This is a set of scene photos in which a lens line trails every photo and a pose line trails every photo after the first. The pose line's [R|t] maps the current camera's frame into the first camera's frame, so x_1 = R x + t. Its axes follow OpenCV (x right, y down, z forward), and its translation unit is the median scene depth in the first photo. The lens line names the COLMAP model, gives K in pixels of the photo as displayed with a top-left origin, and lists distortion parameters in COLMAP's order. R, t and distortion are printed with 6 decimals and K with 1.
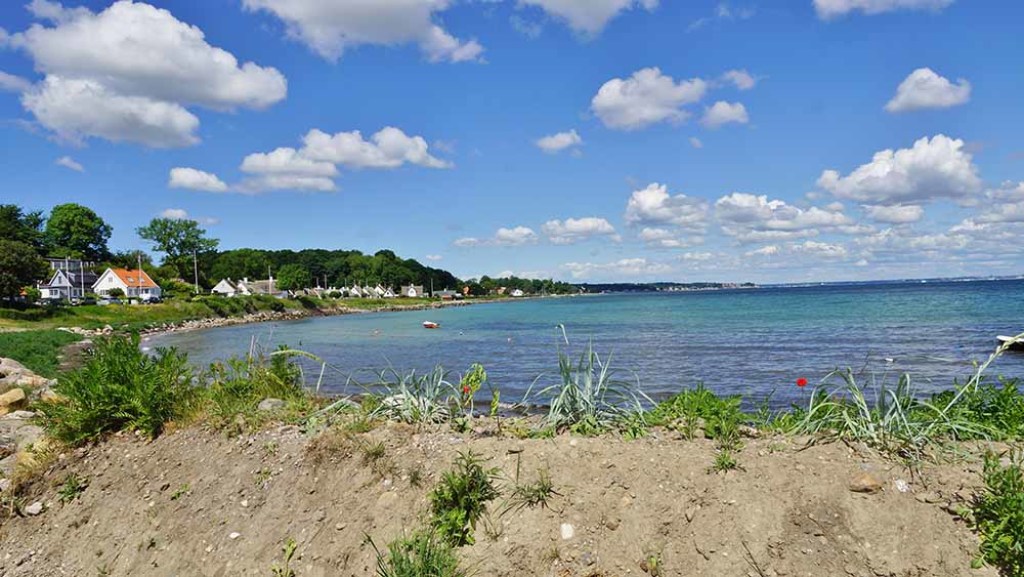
lens RADIAL K [[694.7, 0, 512.0], [0, 694.7, 288.5], [0, 0, 1]] dist [-0.000833, -0.002852]
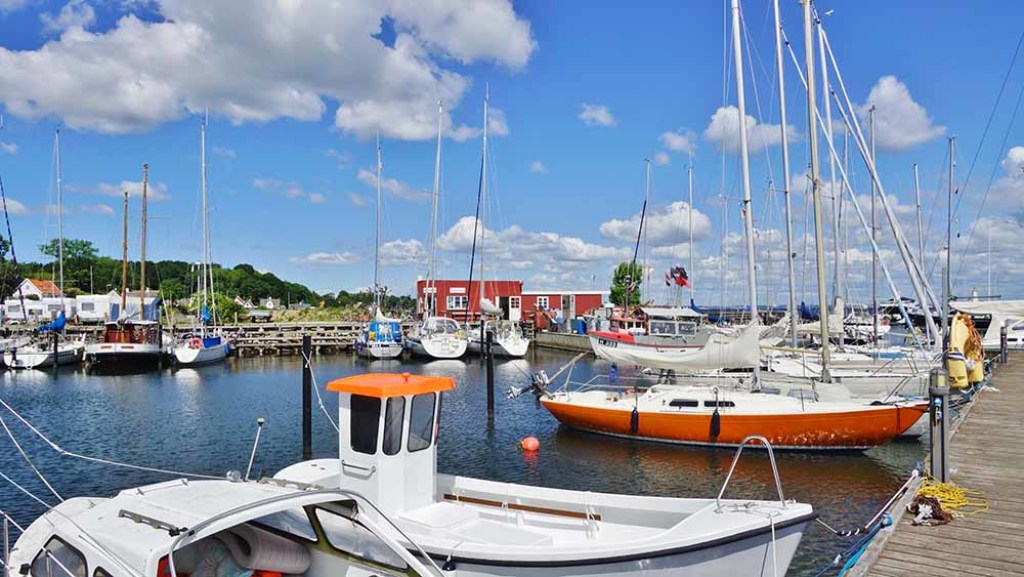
lens RADIAL K [[694.7, 0, 512.0], [0, 694.7, 288.5], [0, 0, 1]] dist [-0.000833, -0.002852]
pose [[0.980410, 0.030909, 0.194529, 0.017440], [-0.026107, 0.999289, -0.027205, 0.000169], [-0.195231, 0.021594, 0.980519, -0.151853]]
